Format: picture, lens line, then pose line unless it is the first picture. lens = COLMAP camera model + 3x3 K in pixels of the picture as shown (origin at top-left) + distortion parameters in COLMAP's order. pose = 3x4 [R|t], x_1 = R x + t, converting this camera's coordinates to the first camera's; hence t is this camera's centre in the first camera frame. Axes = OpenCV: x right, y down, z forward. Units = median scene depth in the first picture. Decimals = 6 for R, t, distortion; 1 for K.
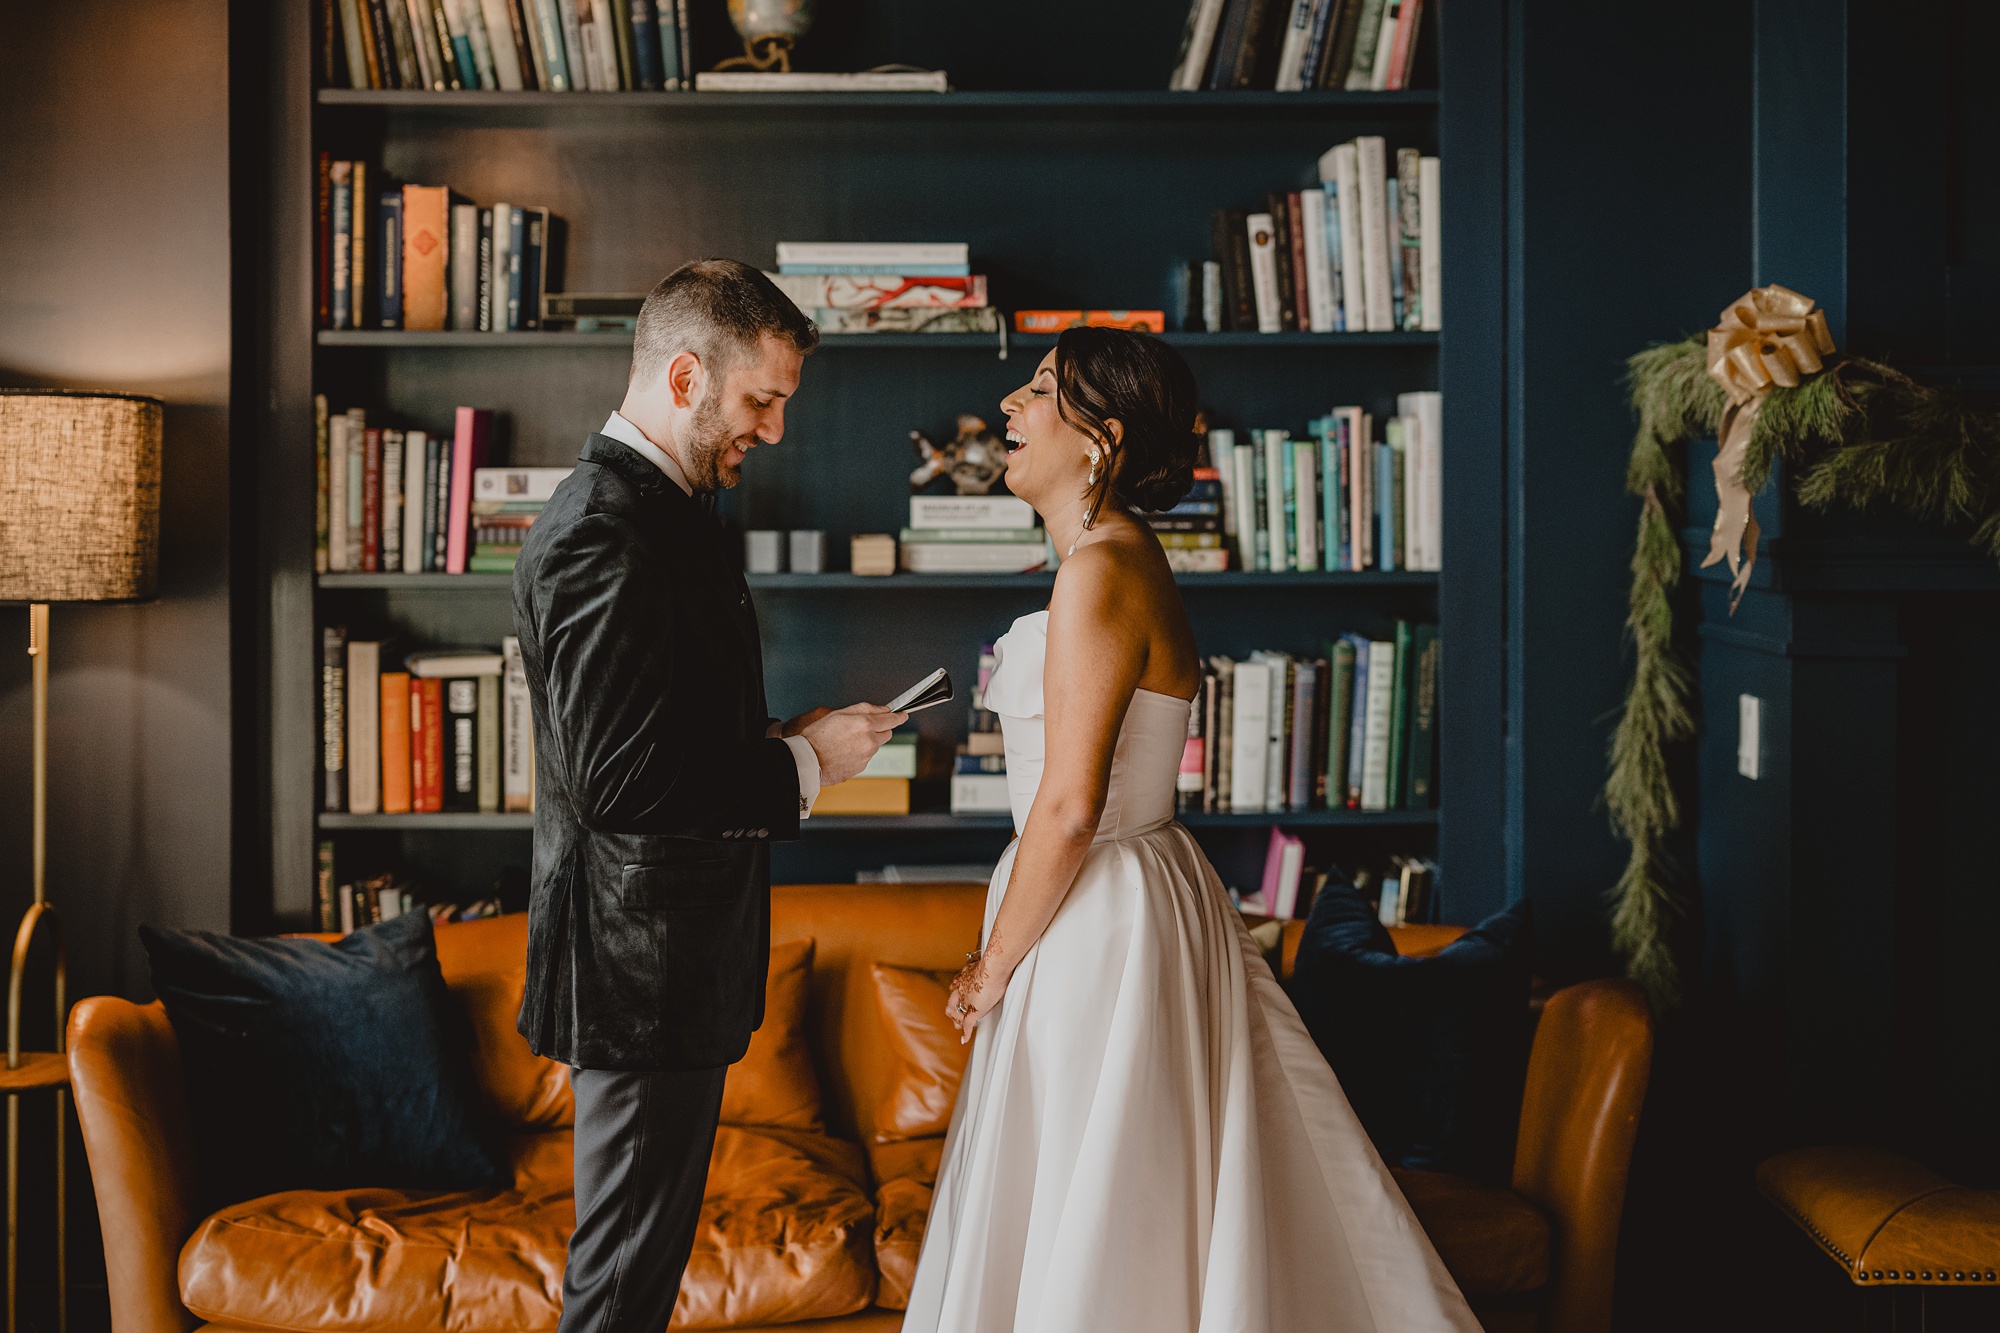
lens RADIAL K [[2882.3, 0, 990.4], [0, 2882.3, 524.0], [0, 0, 1]] dist [-0.026350, 0.098262]
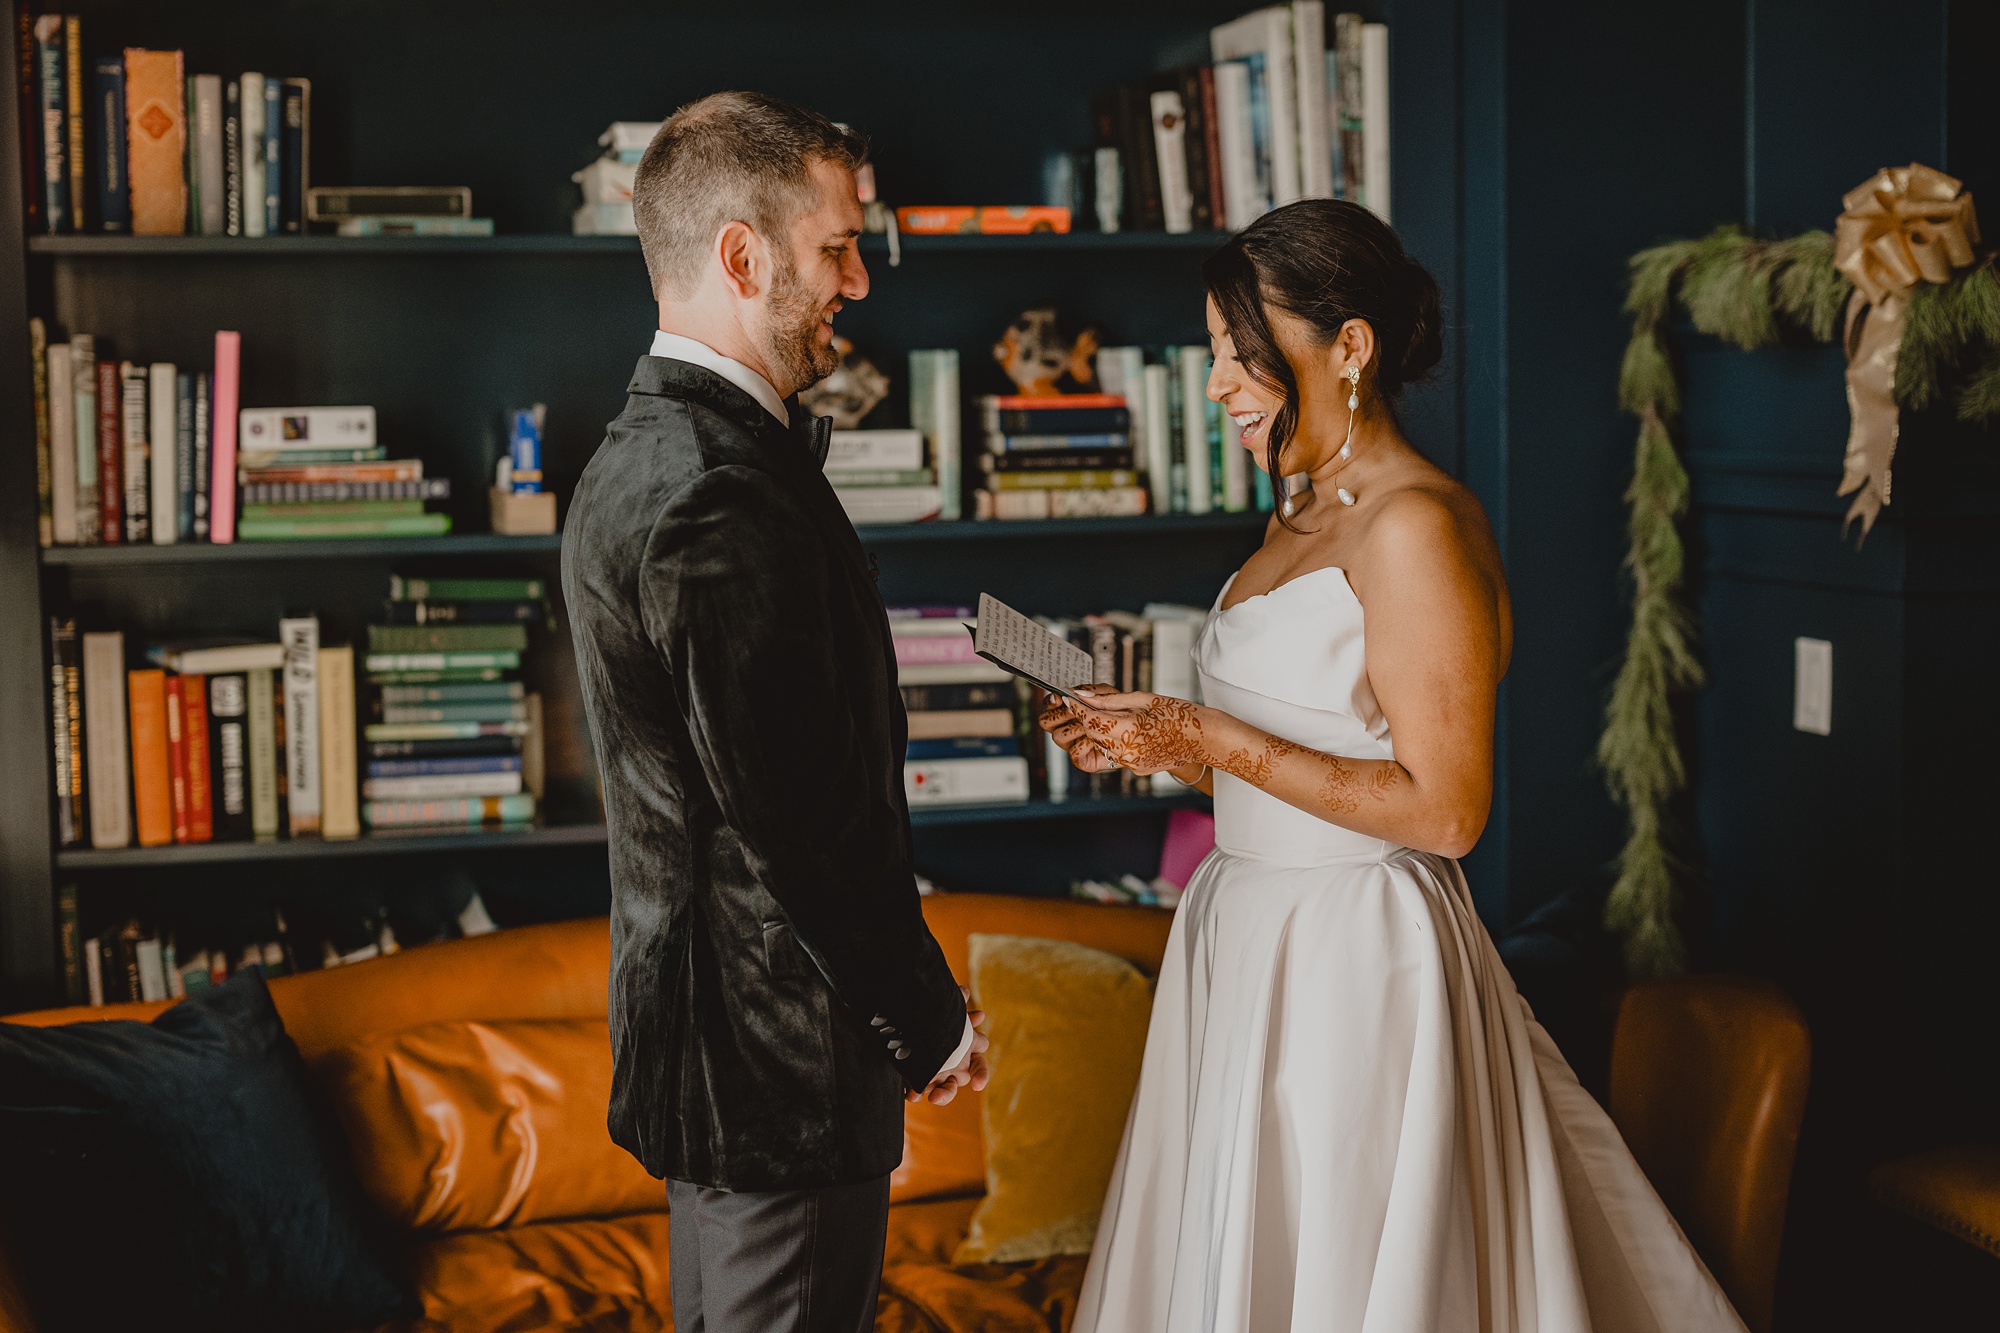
lens RADIAL K [[2934.2, 0, 938.1], [0, 2934.2, 657.5], [0, 0, 1]] dist [-0.004639, 0.057950]
pose [[0.974157, -0.037523, 0.222732, -0.174294], [0.022505, 0.997322, 0.069585, -0.002997], [-0.224747, -0.062774, 0.972393, 0.166438]]
